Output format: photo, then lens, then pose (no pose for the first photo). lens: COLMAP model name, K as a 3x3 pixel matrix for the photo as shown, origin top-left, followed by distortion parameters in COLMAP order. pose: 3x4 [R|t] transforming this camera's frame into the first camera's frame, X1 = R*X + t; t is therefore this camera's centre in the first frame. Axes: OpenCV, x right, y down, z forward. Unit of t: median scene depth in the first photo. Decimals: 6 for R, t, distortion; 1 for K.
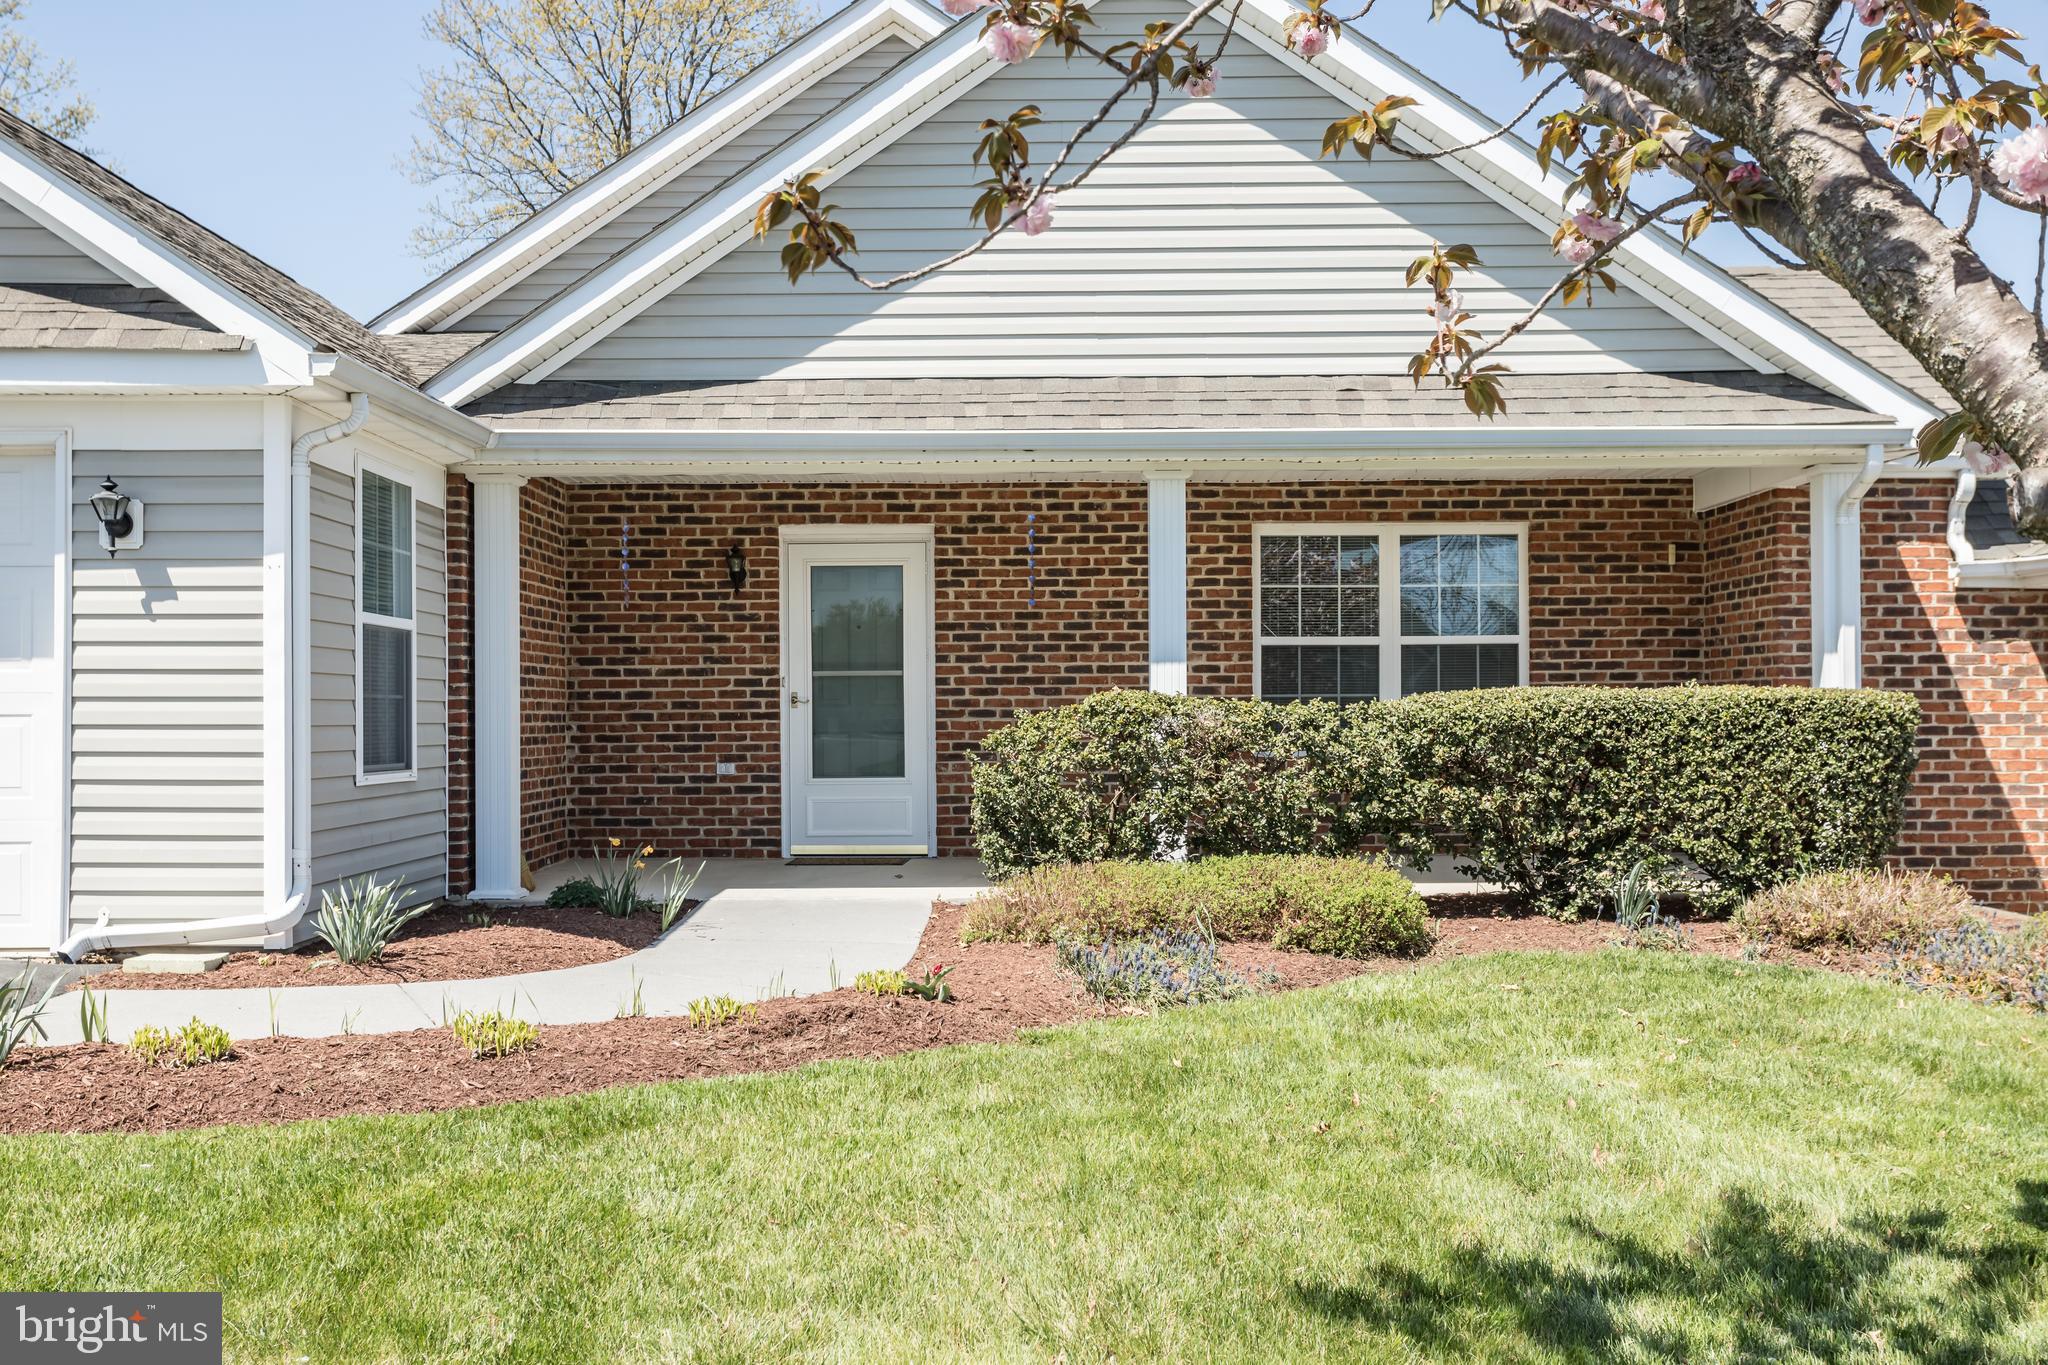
lens RADIAL K [[2067.9, 0, 1026.3], [0, 2067.9, 700.0], [0, 0, 1]] dist [-0.008805, 0.089665]
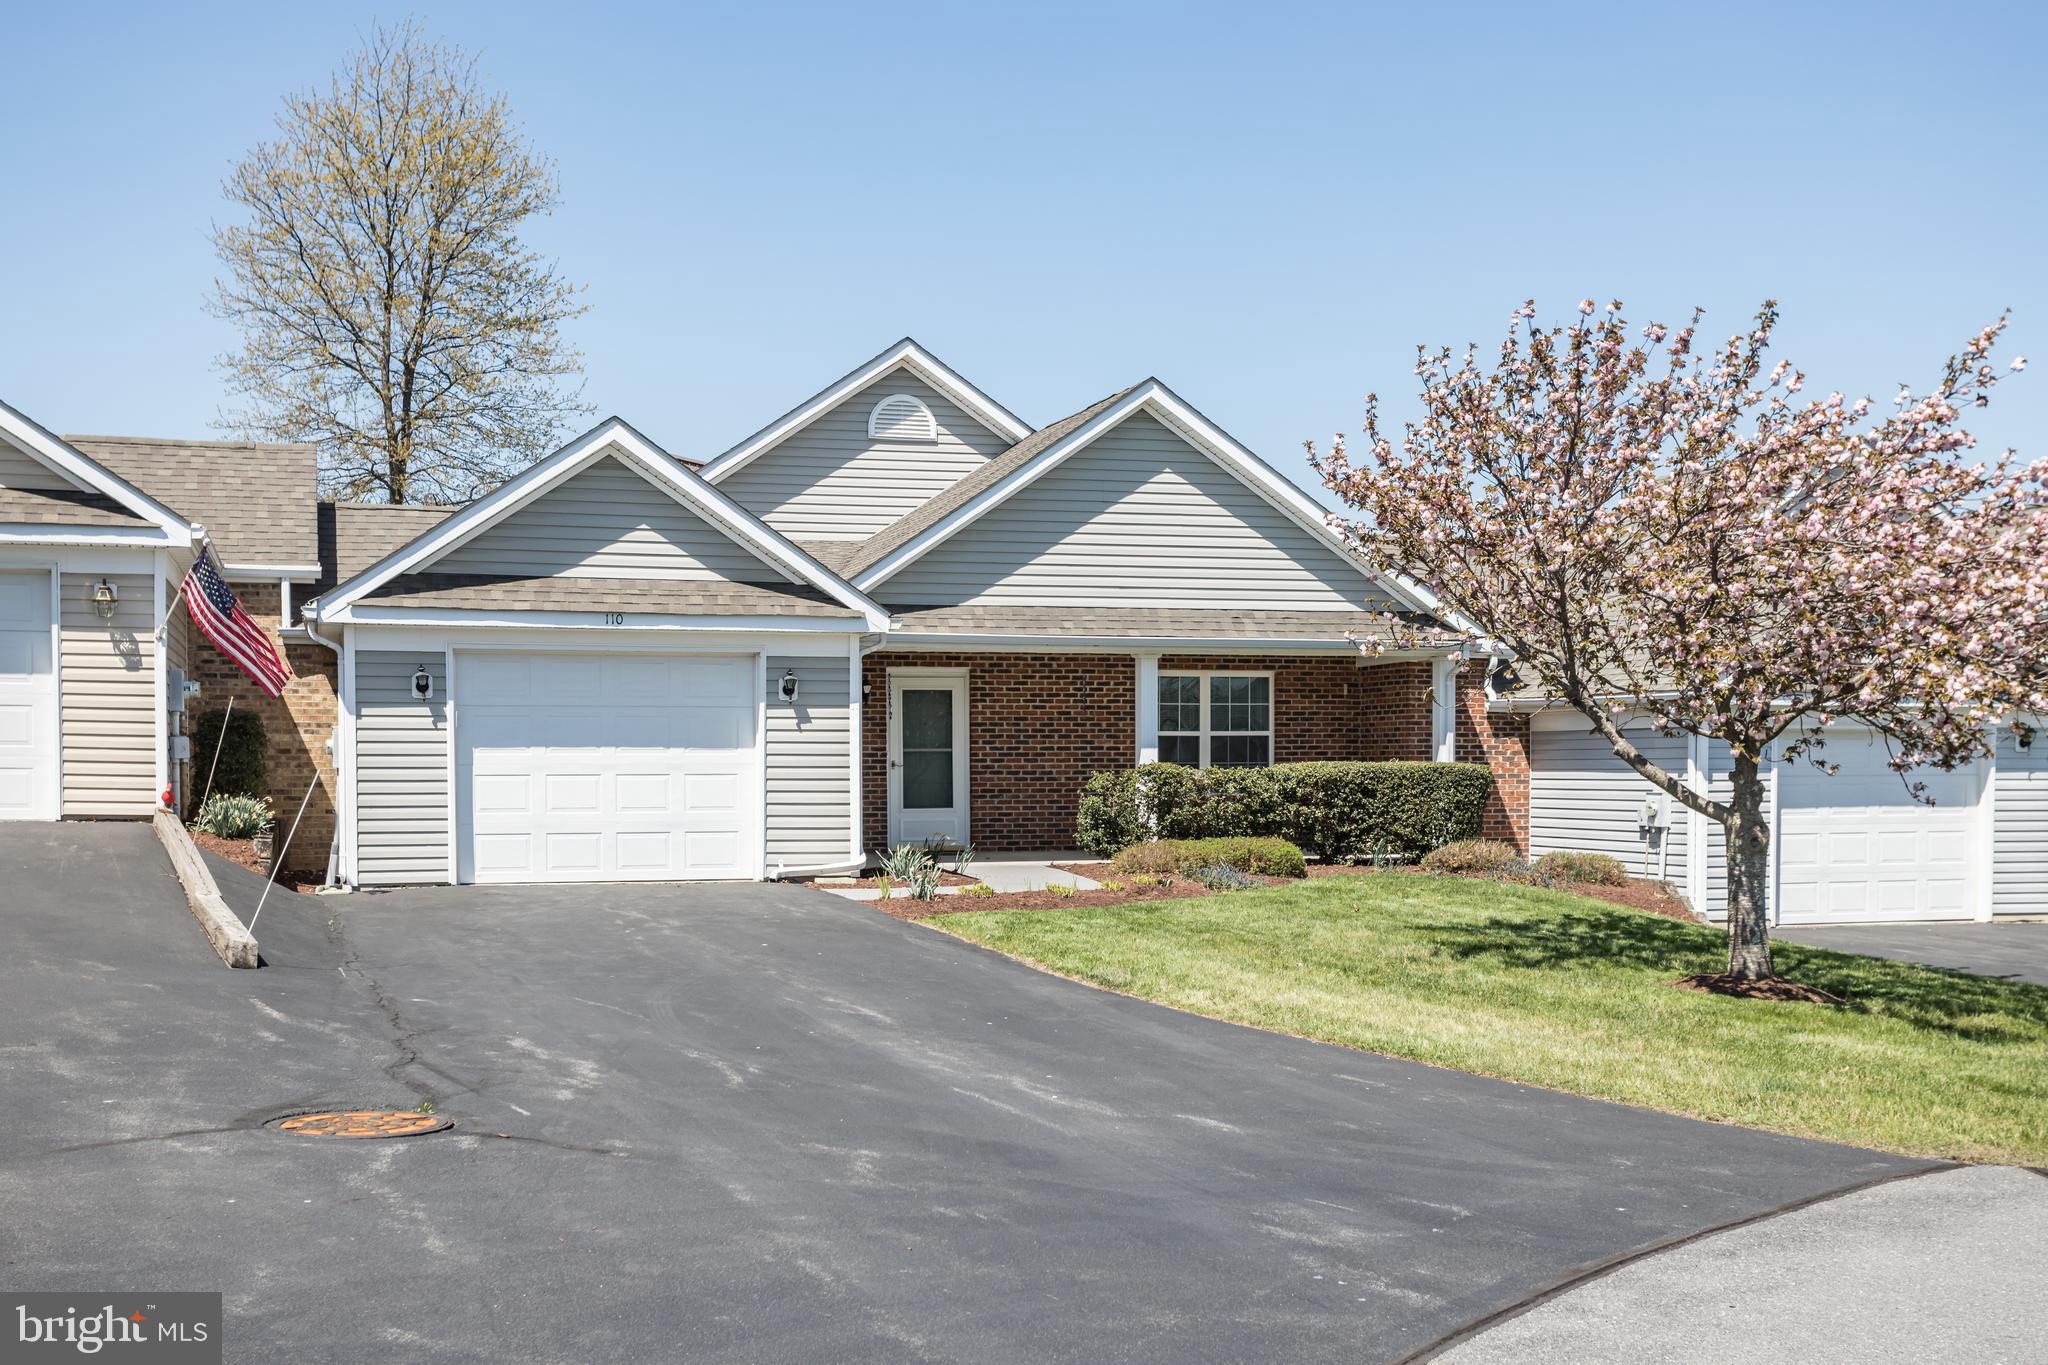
lens RADIAL K [[2291.2, 0, 1021.2], [0, 2291.2, 859.9], [0, 0, 1]] dist [-0.007482, -0.008903]
pose [[0.956735, -0.009958, 0.290791, -0.649679], [-0.003654, 0.998924, 0.046230, -0.011093], [-0.290939, -0.045292, 0.955669, -1.032009]]
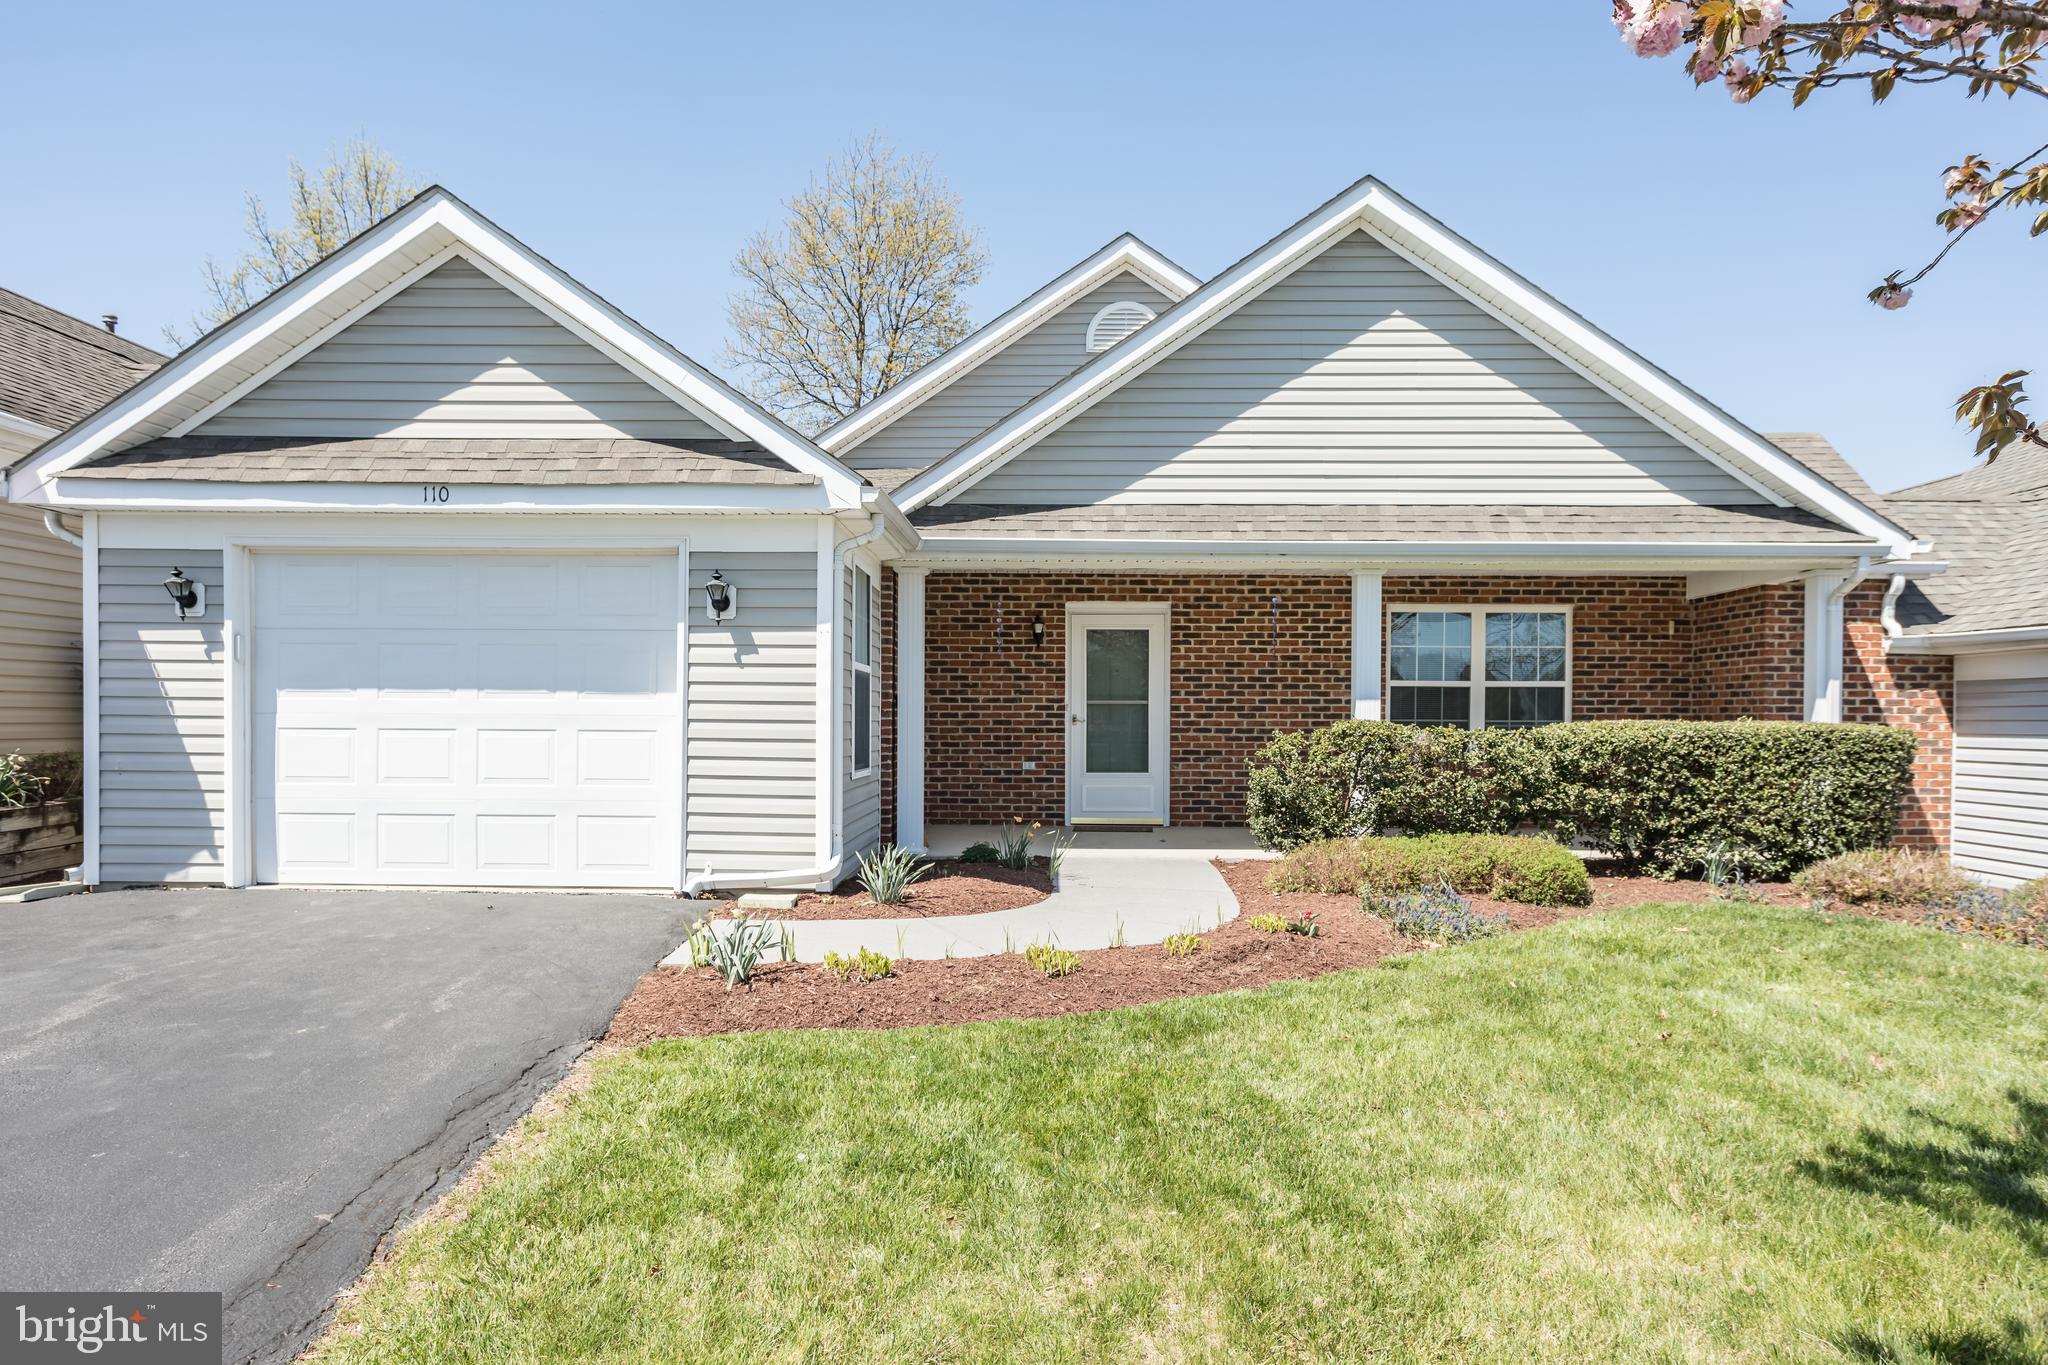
lens RADIAL K [[1359.0, 0, 1027.5], [0, 1359.0, 736.7], [0, 0, 1]] dist [-0.034834, 0.051000]
pose [[0.999720, 0.011214, -0.020829, -0.139949], [-0.010805, 0.999749, 0.019637, -0.007383], [0.021044, -0.019406, 0.999590, 0.027285]]
